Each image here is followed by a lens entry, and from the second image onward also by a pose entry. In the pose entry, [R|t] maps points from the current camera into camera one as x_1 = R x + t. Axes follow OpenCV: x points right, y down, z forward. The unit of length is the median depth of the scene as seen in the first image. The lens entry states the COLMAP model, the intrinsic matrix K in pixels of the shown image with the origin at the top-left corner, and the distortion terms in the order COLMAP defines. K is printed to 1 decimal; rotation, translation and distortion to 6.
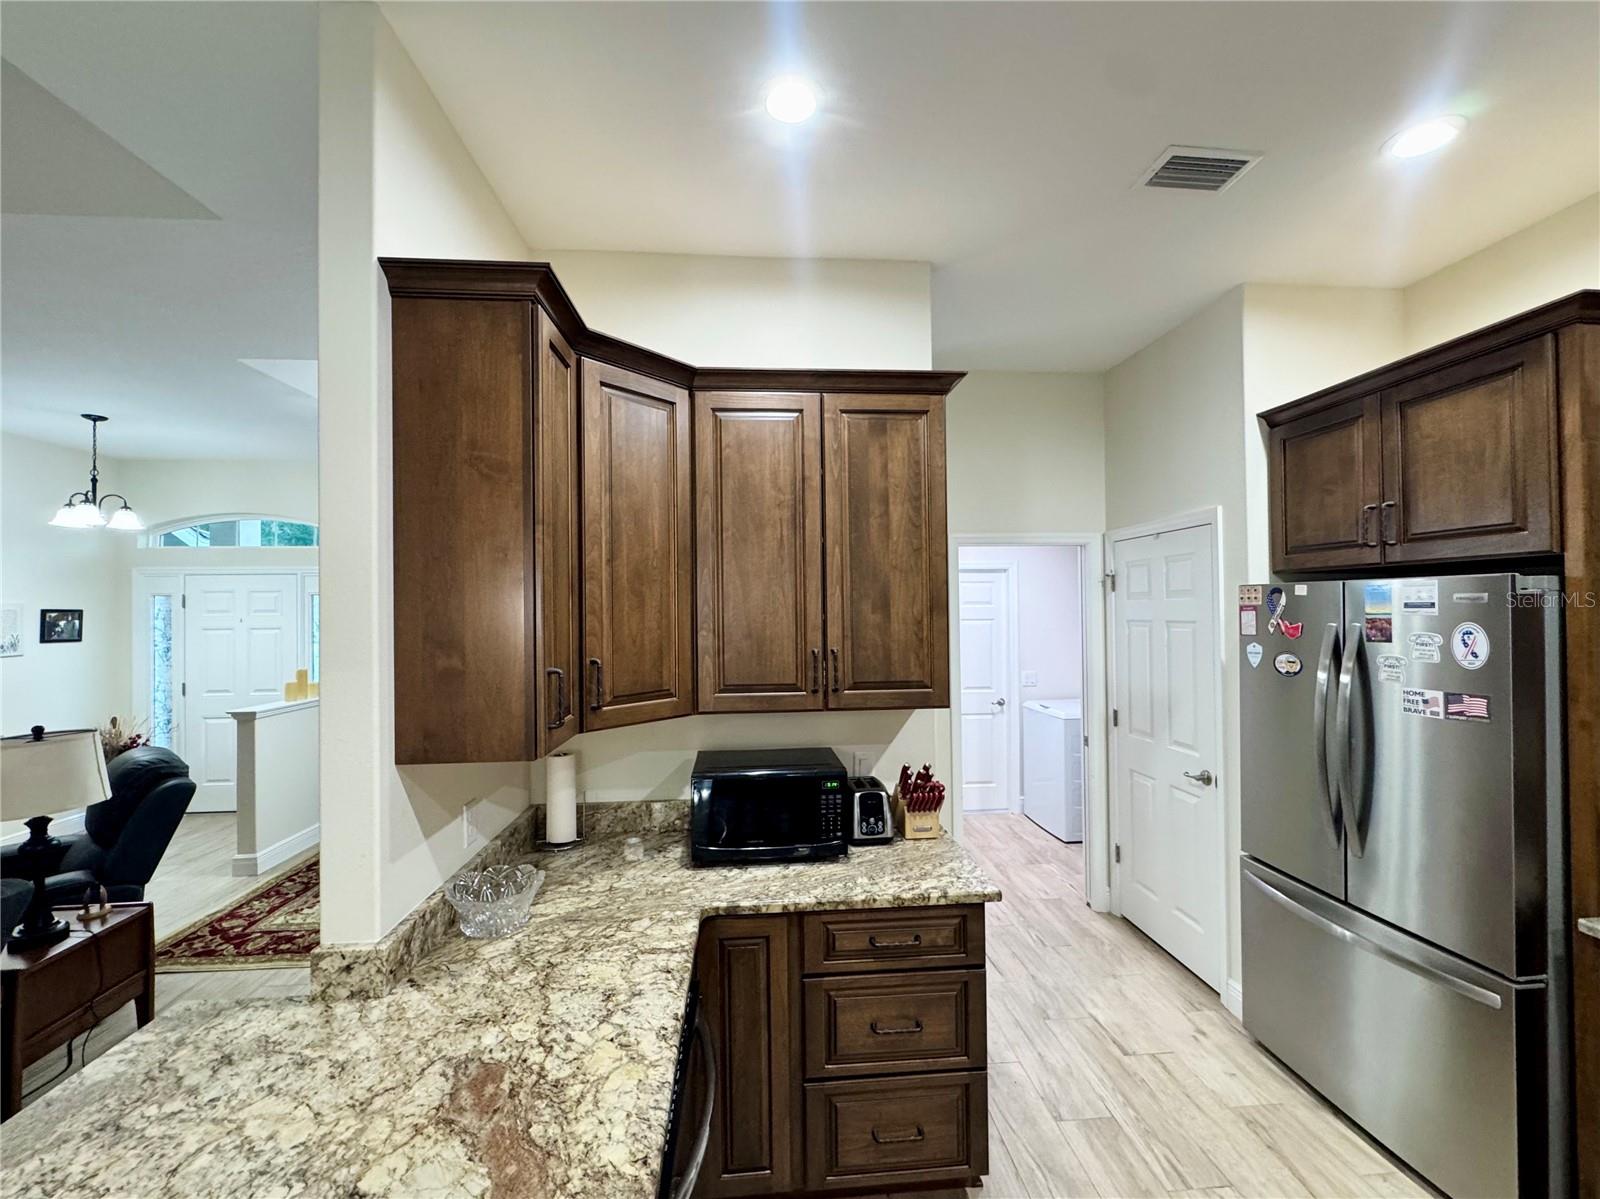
lens RADIAL K [[656.8, 0, 800.0], [0, 656.8, 599.5], [0, 0, 1]] dist [-0.003430, -0.000218]
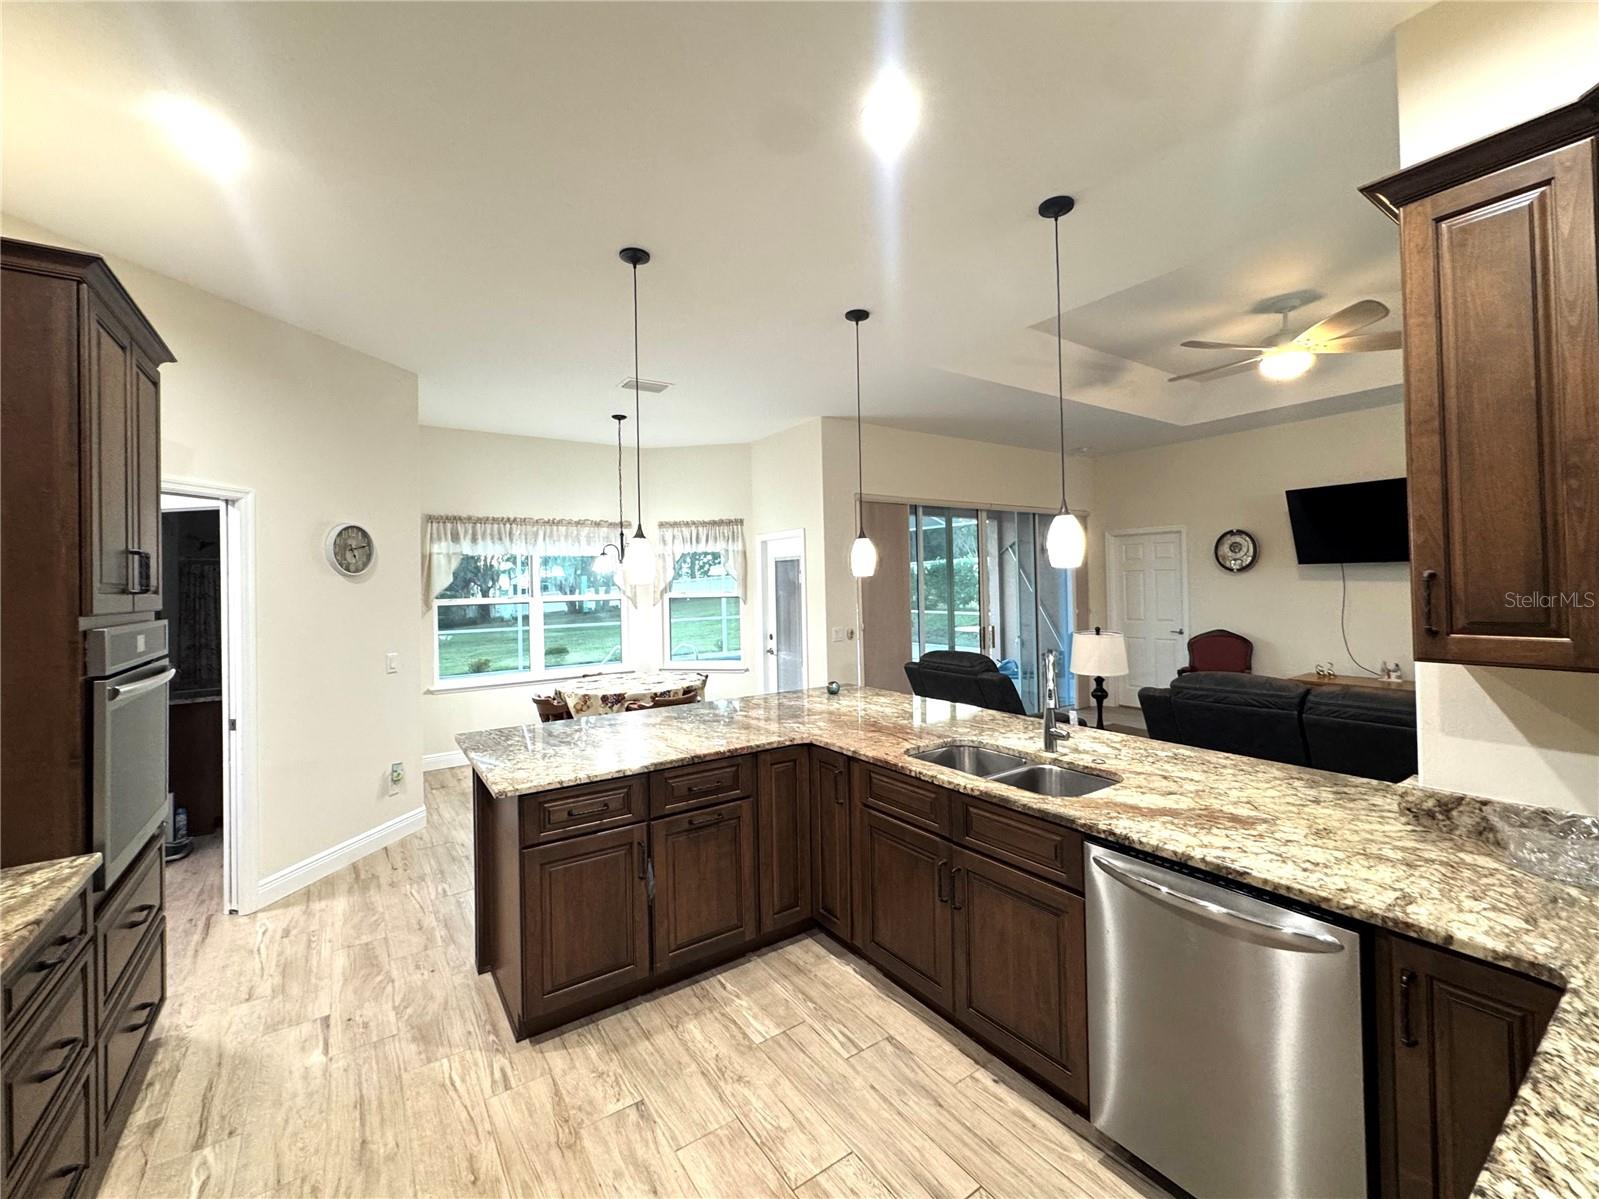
lens RADIAL K [[660.0, 0, 799.7], [0, 660.0, 574.0], [0, 0, 1]] dist [-0.002582, -0.000390]
pose [[-0.864628, 0.021187, -0.501966, 0.648172], [0.036975, 0.999084, -0.021520, 0.069032], [0.501050, -0.037167, -0.864620, 0.990796]]
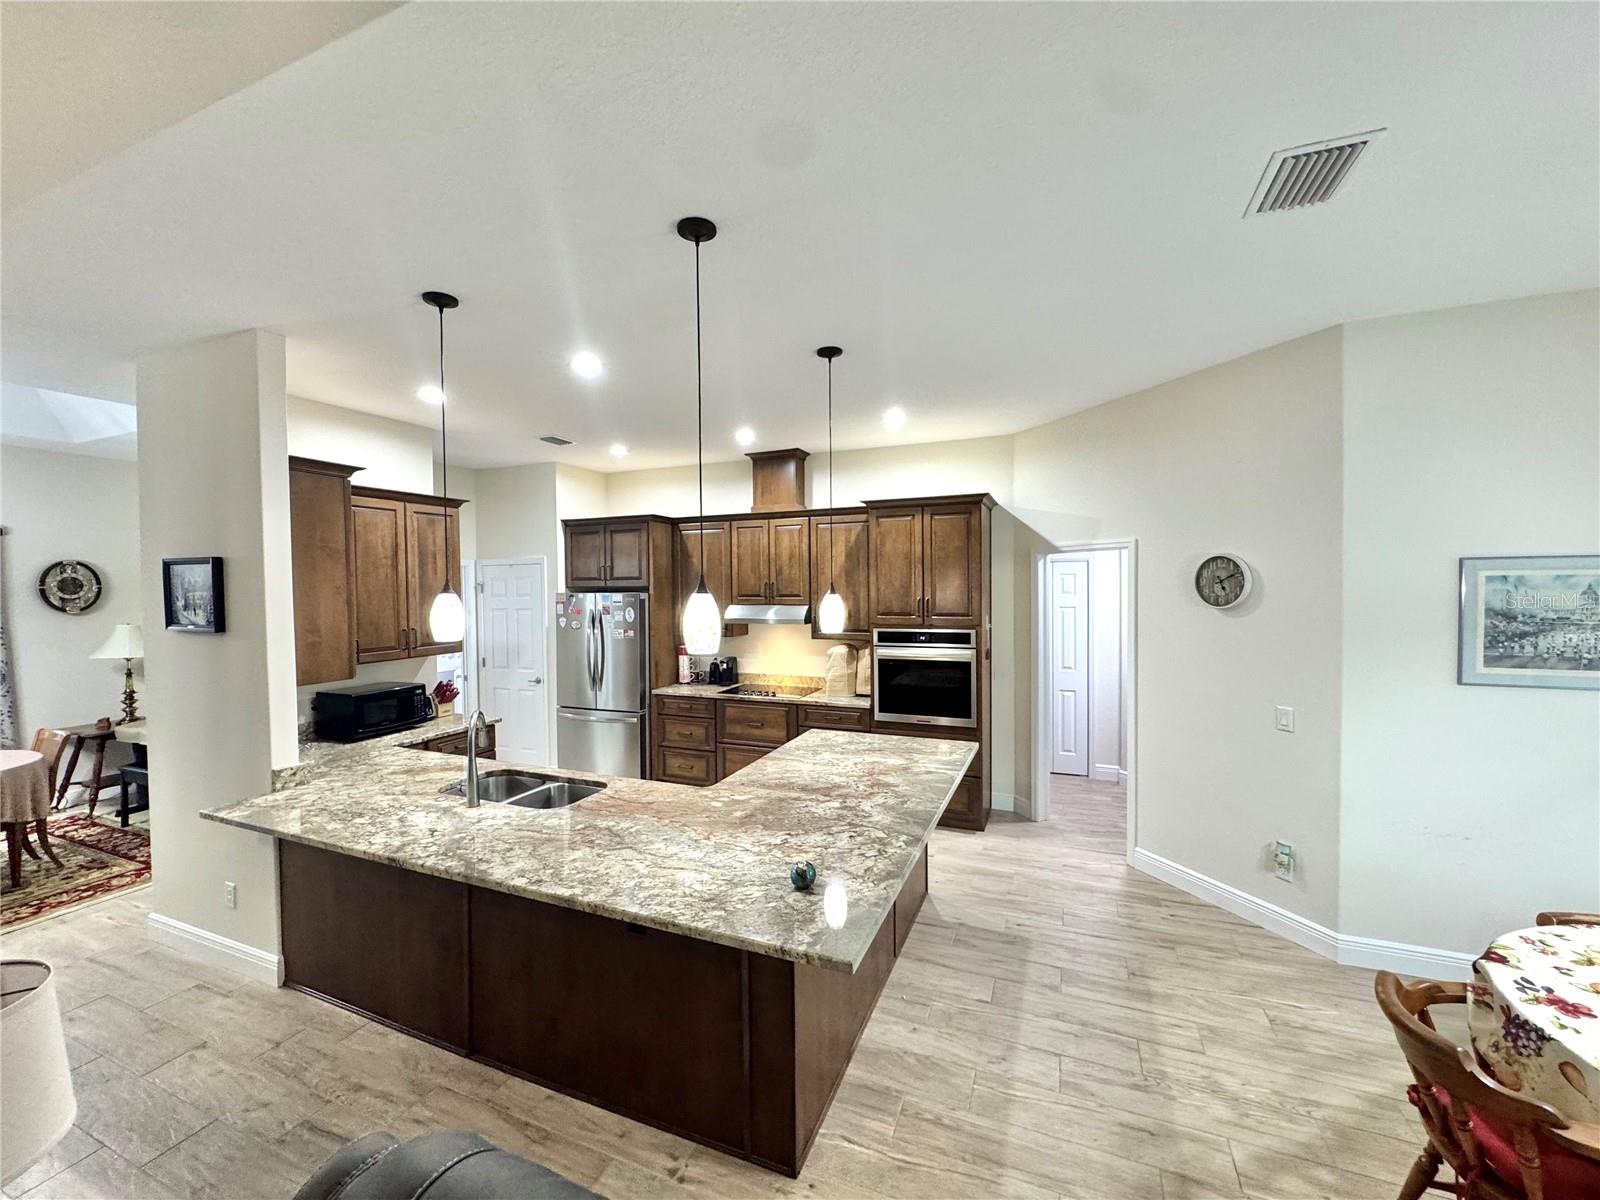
lens RADIAL K [[637.8, 0, 799.7], [0, 637.8, 598.5], [0, 0, 1]] dist [-0.001354, -0.000166]
pose [[0.454999, -0.014785, 0.890369, -1.188192], [-0.006914, 0.999773, 0.020135, -0.066541], [-0.890465, -0.015317, 0.454794, -1.003144]]
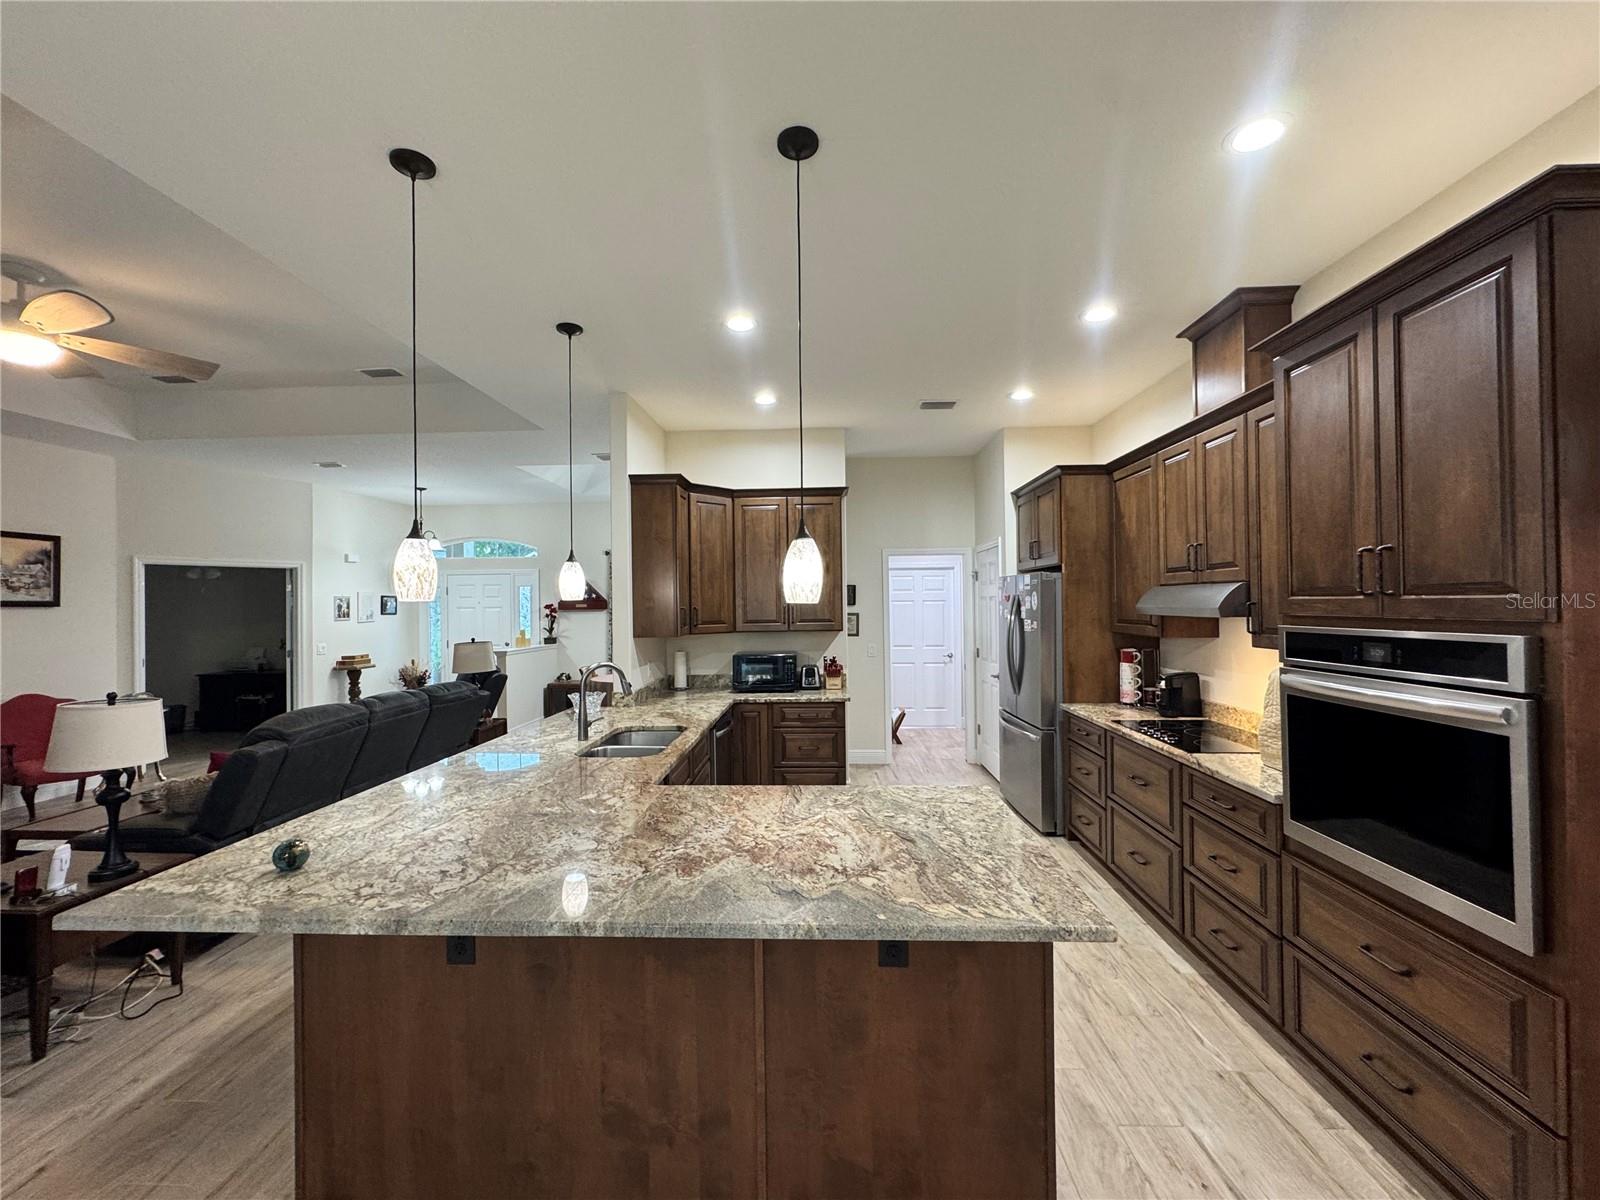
lens RADIAL K [[637.8, 0, 799.7], [0, 637.8, 598.5], [0, 0, 1]] dist [-0.001354, -0.000166]
pose [[0.993086, -0.003393, -0.117339, 0.352010], [0.004261, 0.999965, 0.007149, 0.034321], [0.117311, -0.007599, 0.993066, -1.298269]]
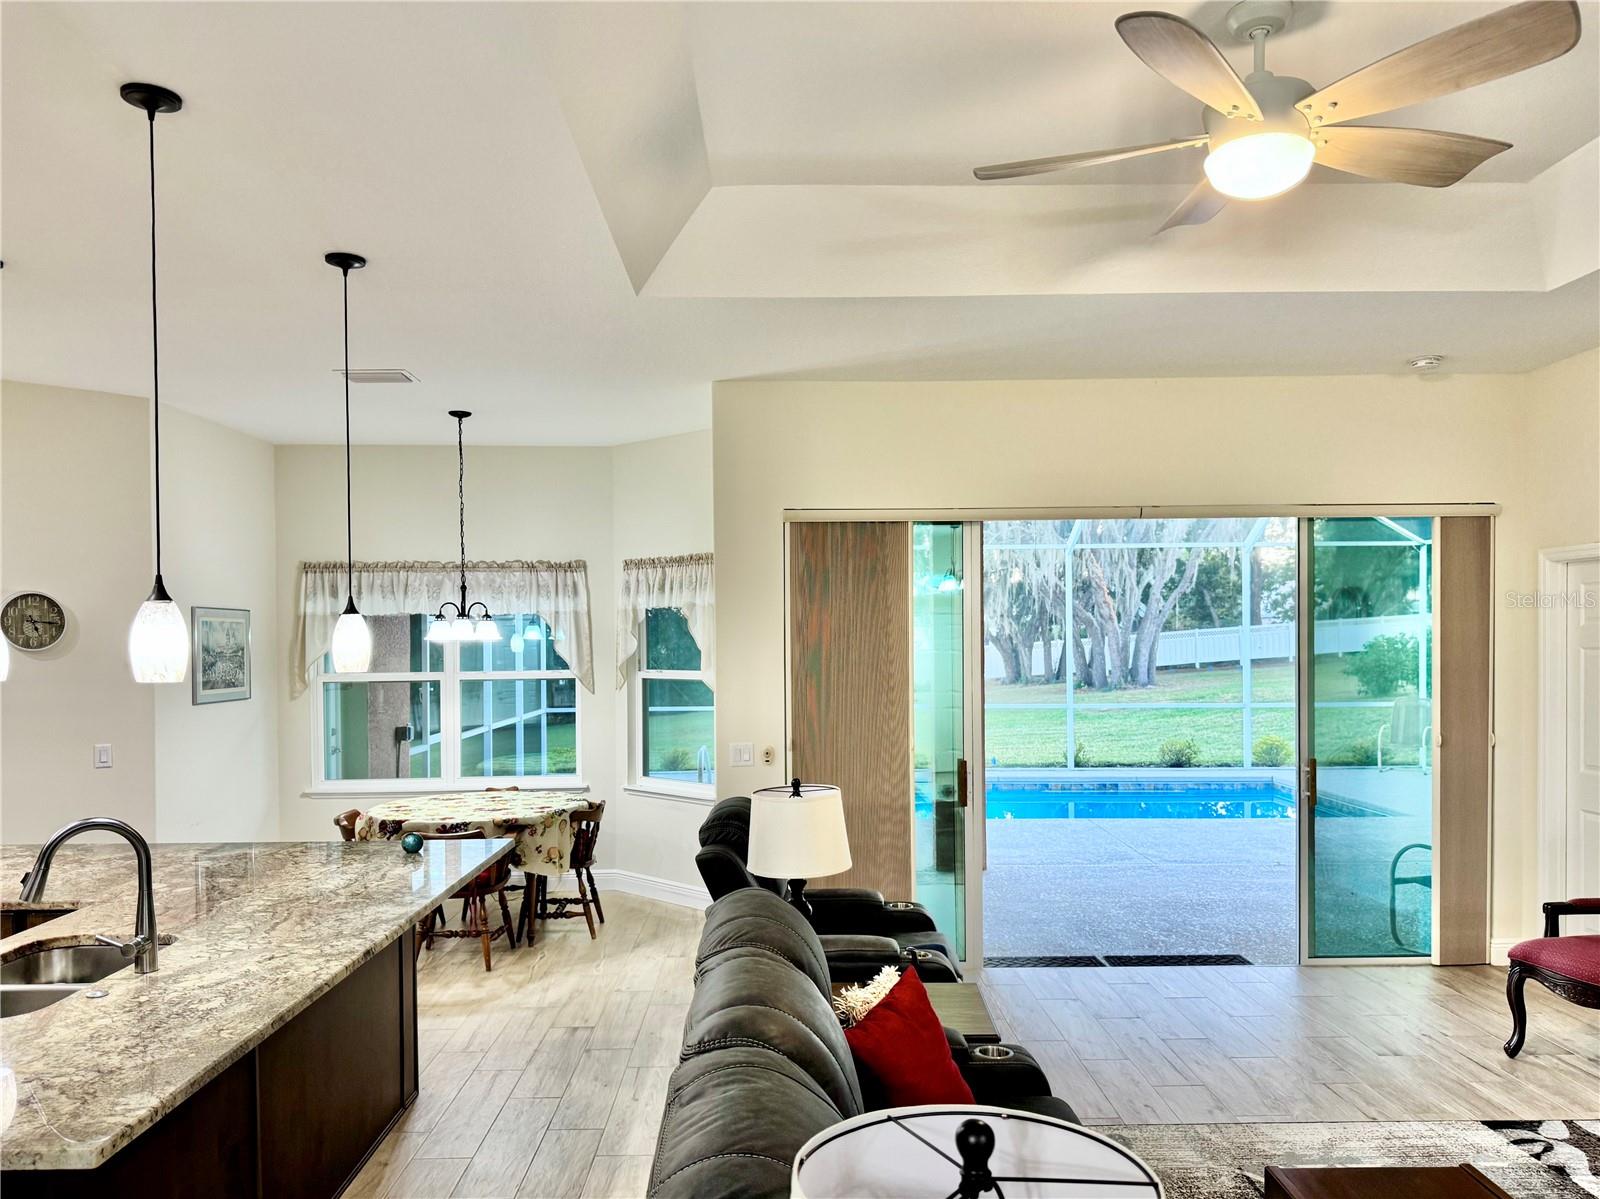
lens RADIAL K [[1164.0, 0, 799.3], [0, 1164.0, 650.0], [0, 0, 1]] dist [0.110303, -0.157551]
pose [[-0.998128, 0.016634, 0.058850, -1.194729], [0.016322, 0.999850, -0.005773, 0.029348], [-0.058937, -0.004801, -0.998250, 1.498346]]
